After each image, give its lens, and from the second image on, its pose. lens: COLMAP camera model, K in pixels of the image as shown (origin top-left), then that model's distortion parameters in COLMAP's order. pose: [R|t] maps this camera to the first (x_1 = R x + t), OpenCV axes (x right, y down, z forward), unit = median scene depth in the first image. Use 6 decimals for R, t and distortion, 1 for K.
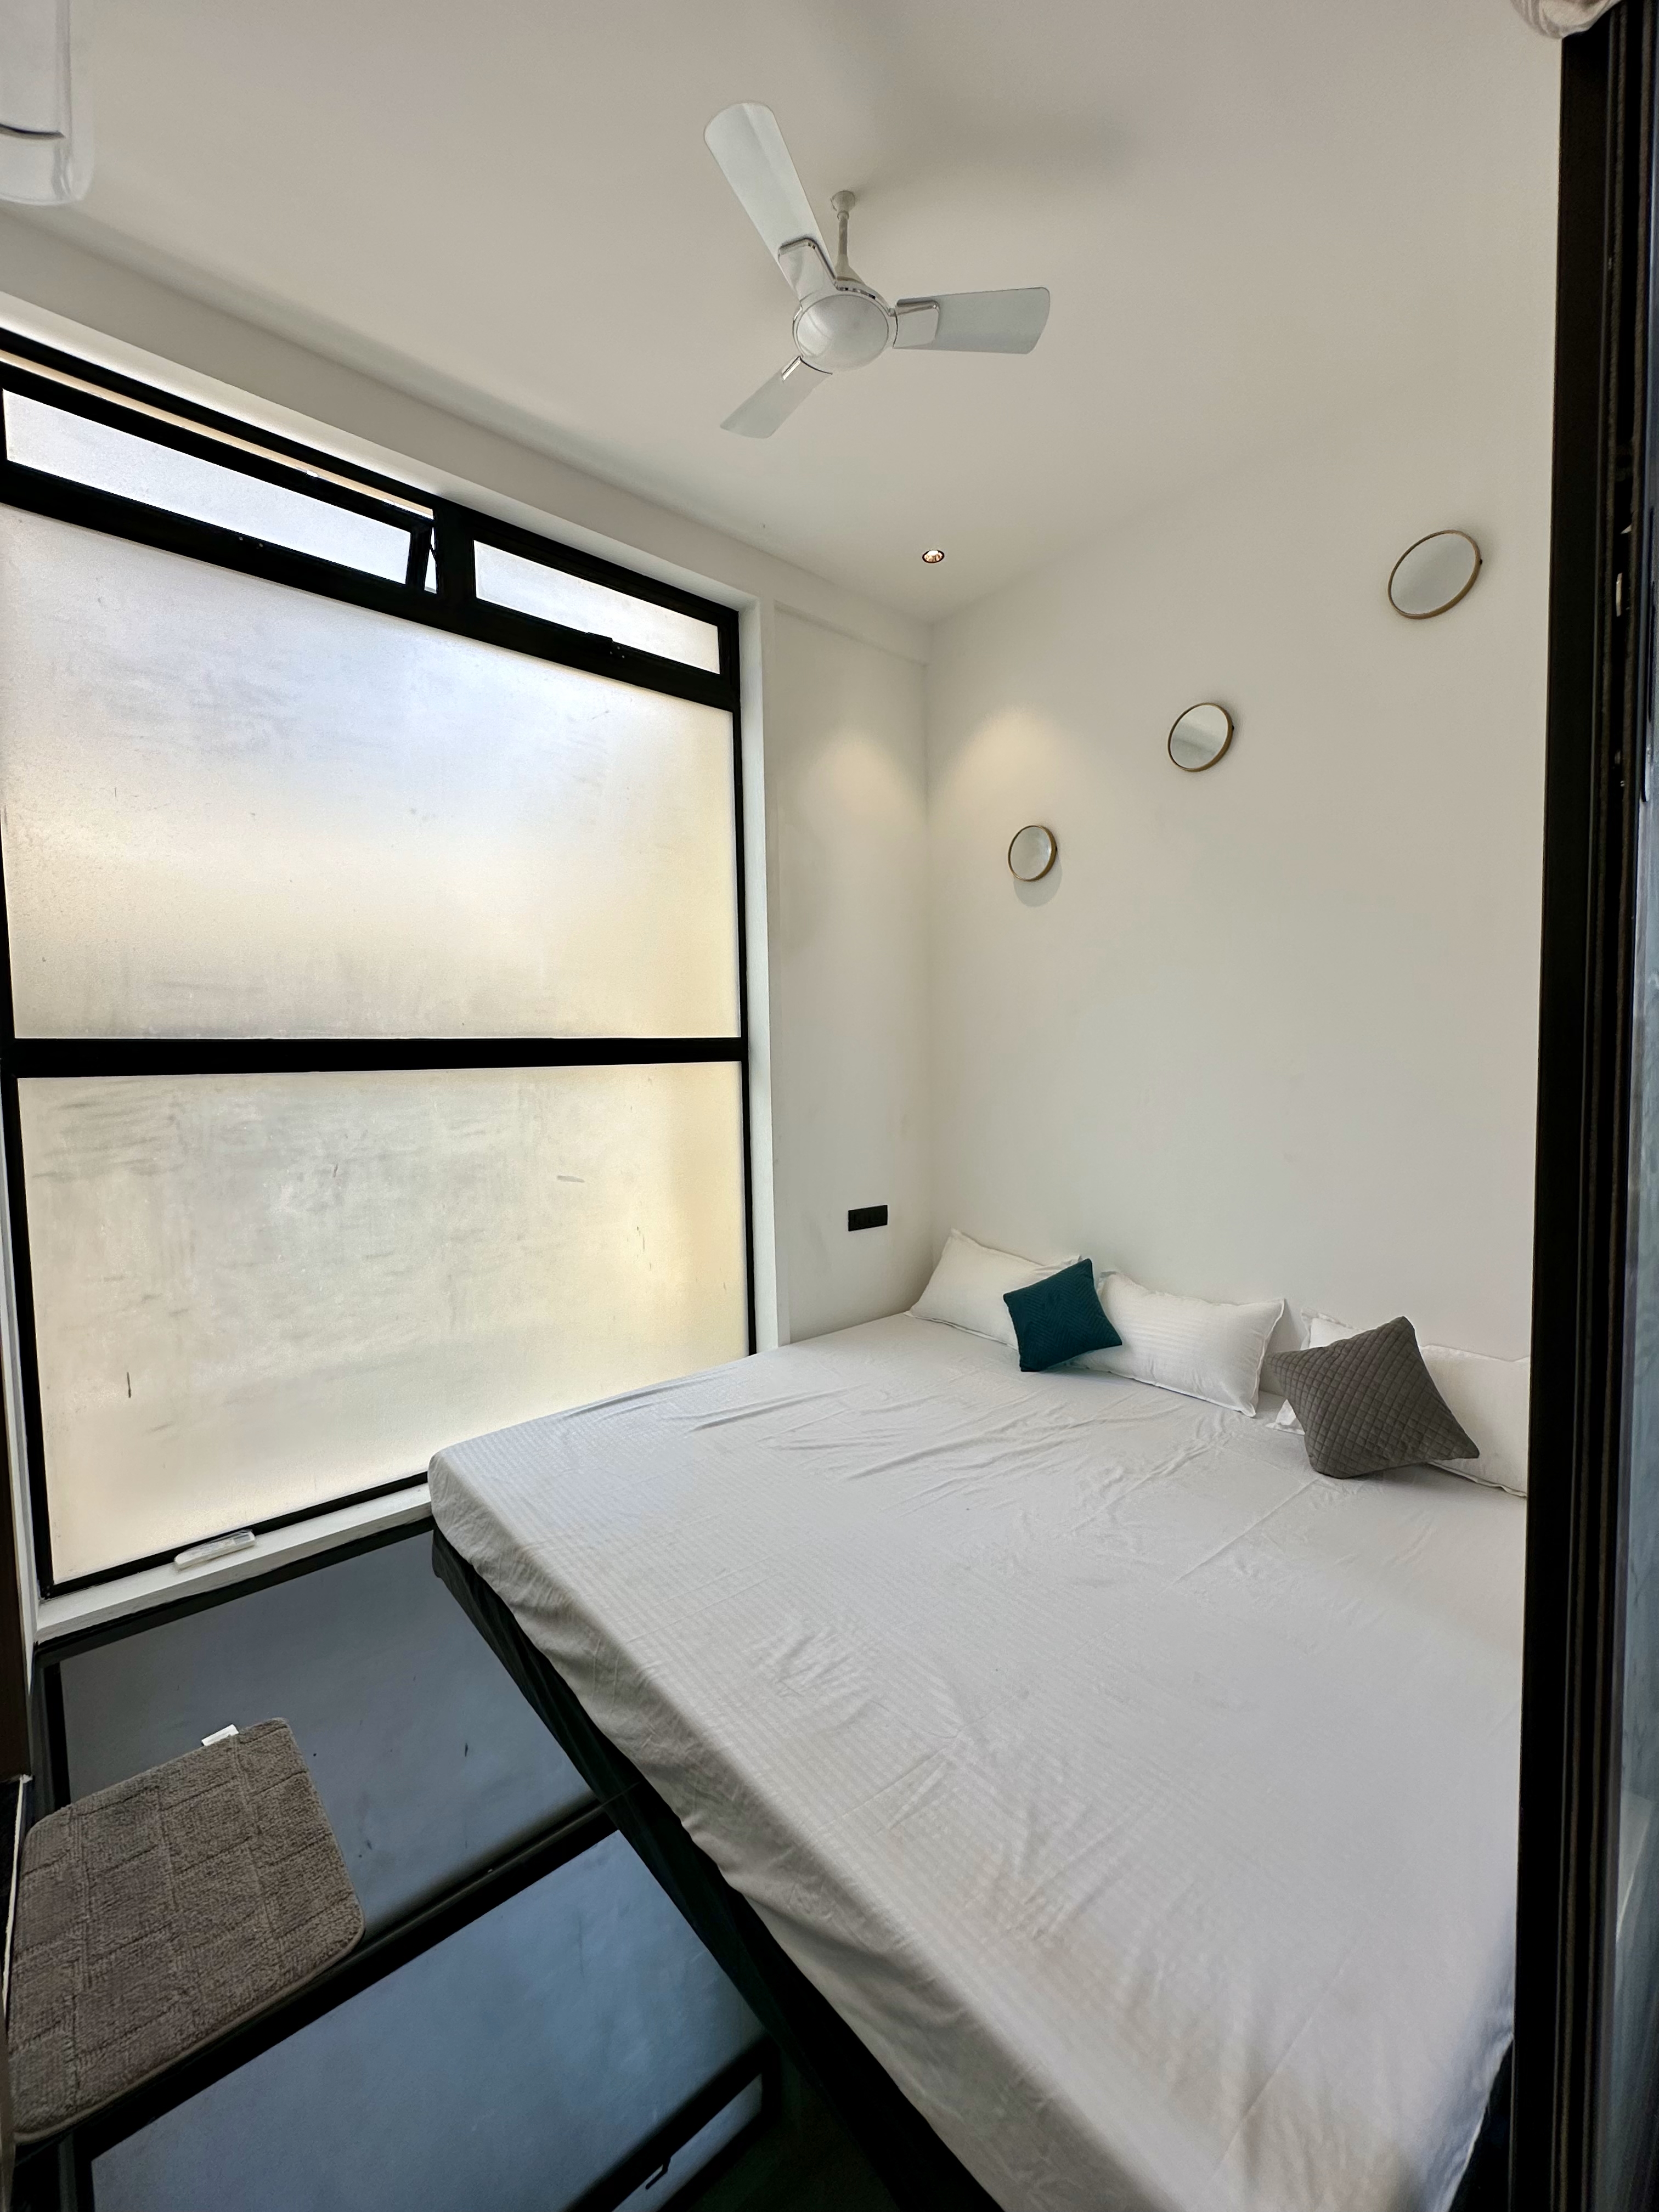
lens RADIAL K [[889.1, 0, 826.5], [0, 889.1, 1099.9], [0, 0, 1]] dist [-0.003873, 0.000309]
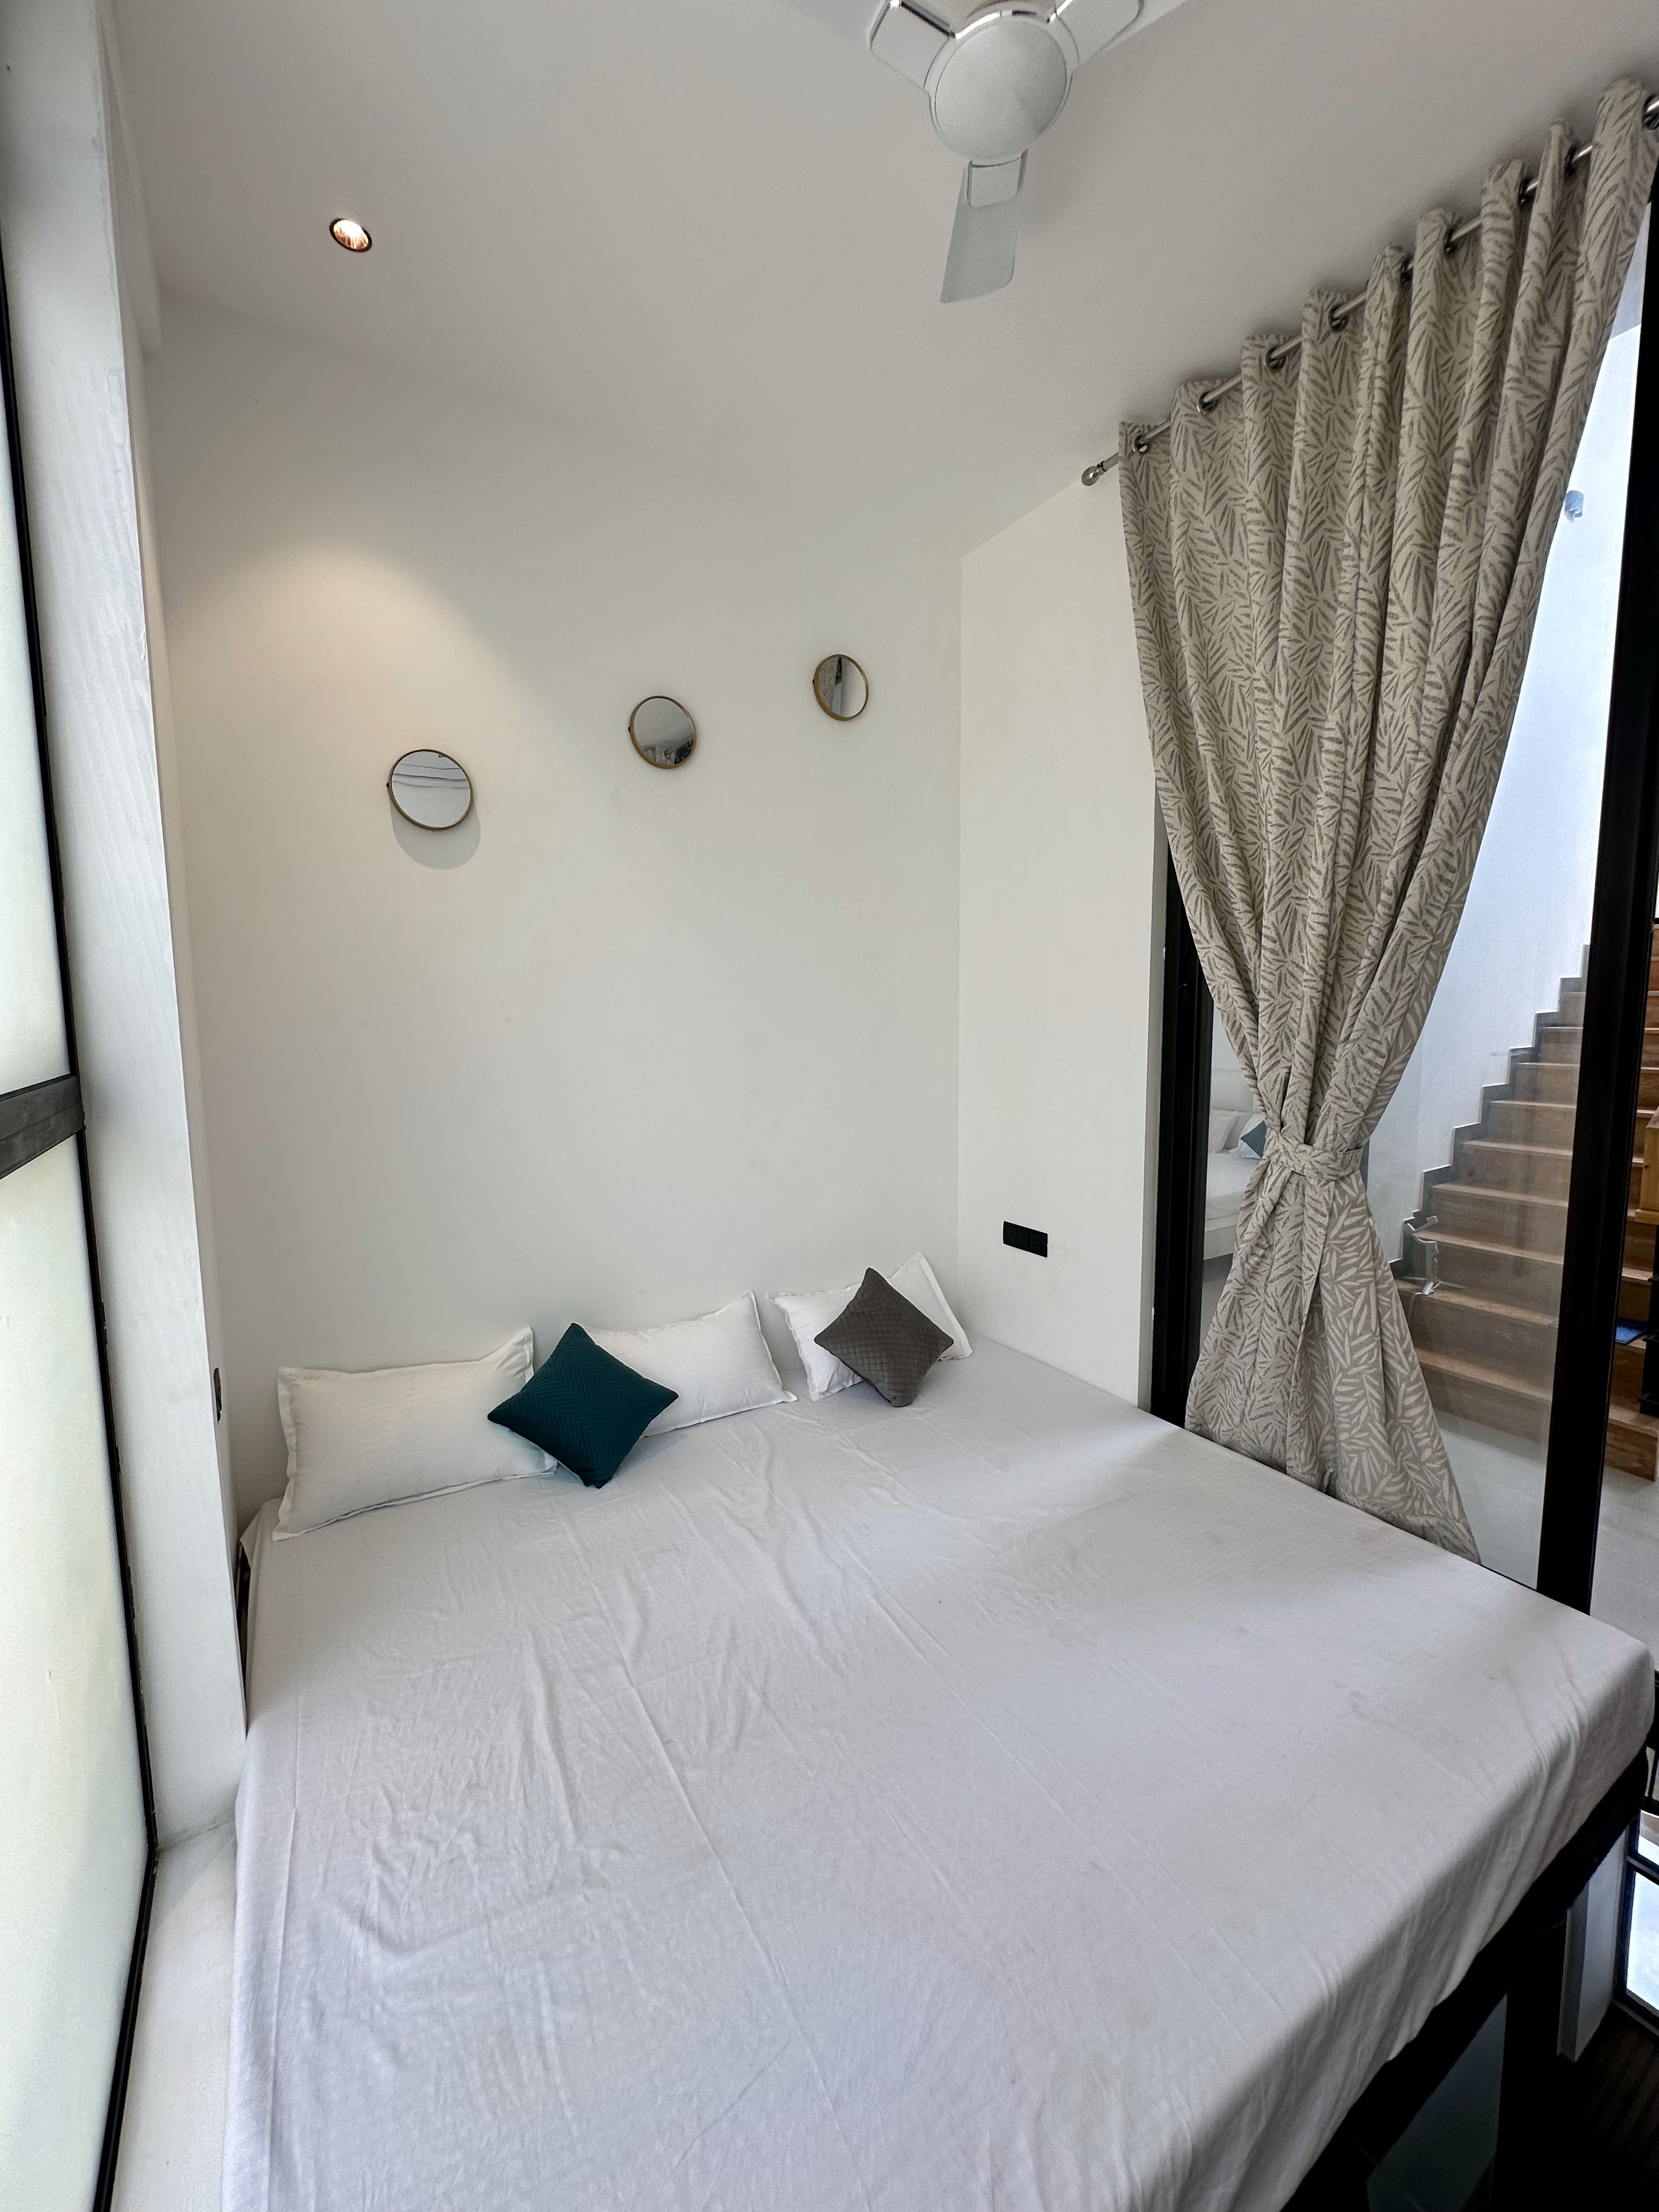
lens RADIAL K [[889.1, 0, 826.6], [0, 889.1, 1105.3], [0, 0, 1]] dist [-0.003873, 0.000309]
pose [[0.162077, -0.097518, 0.981948, -0.448467], [0.055905, 0.994414, 0.089529, -0.082101], [-0.985193, 0.040385, 0.166623, 0.614595]]
